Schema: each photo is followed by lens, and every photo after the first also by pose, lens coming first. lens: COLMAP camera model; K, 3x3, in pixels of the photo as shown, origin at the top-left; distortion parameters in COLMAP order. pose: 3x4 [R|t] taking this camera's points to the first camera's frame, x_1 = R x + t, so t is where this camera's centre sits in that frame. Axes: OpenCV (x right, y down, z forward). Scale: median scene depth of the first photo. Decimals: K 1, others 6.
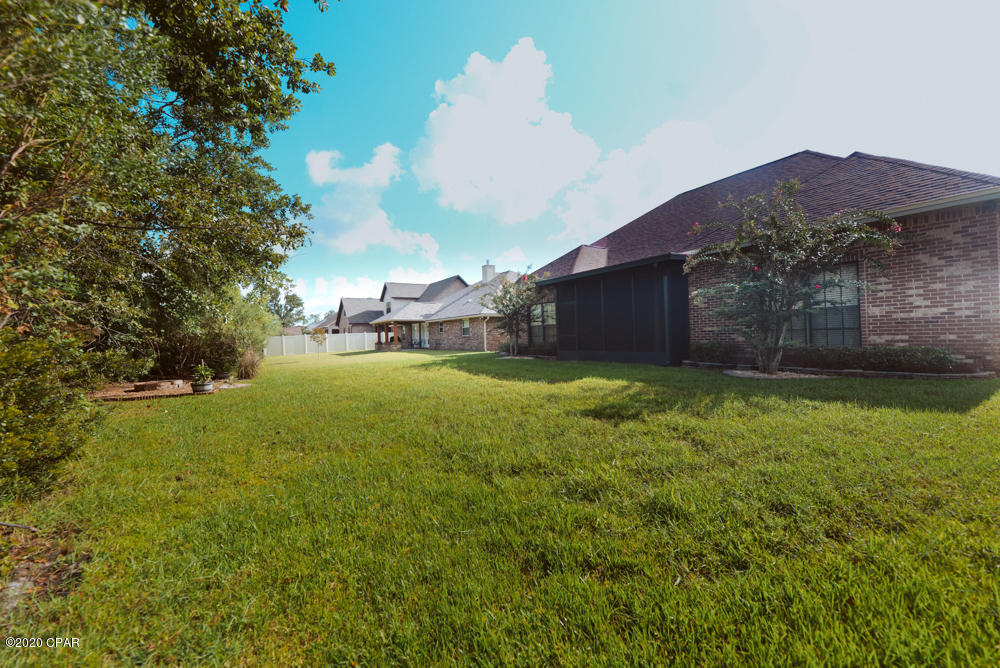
lens RADIAL K [[399.7, 0, 500.0], [0, 399.7, 331.9], [0, 0, 1]] dist [0.015104, -0.009751]
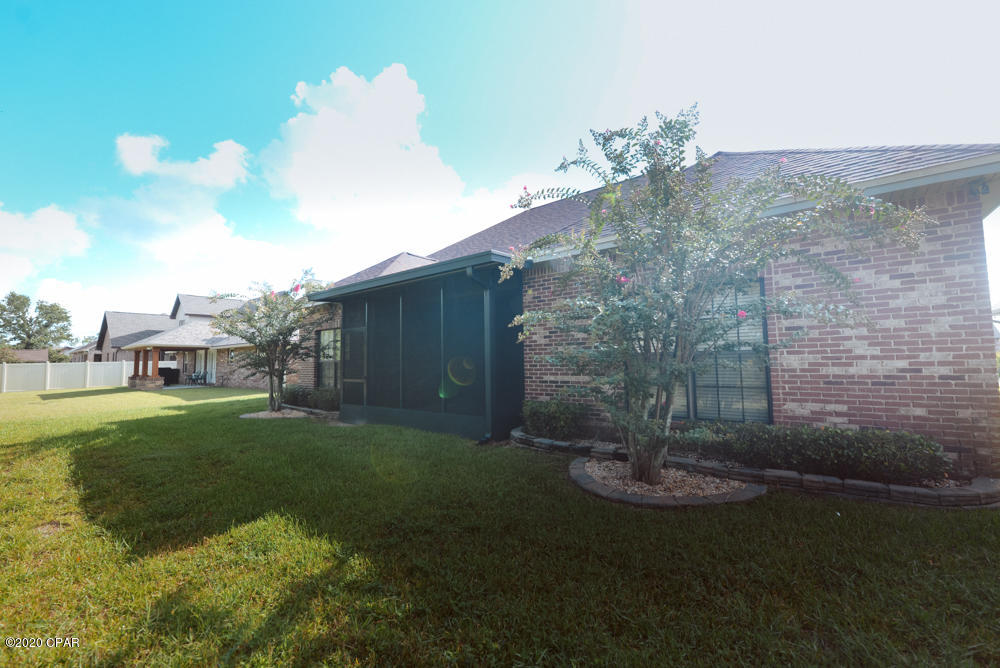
lens RADIAL K [[399.7, 0, 500.0], [0, 399.7, 331.9], [0, 0, 1]] dist [0.015104, -0.009751]
pose [[0.947379, 0.040072, 0.317596, 0.238124], [-0.017329, 0.997099, -0.074113, -0.031886], [-0.319645, 0.064710, 0.945325, 0.417428]]
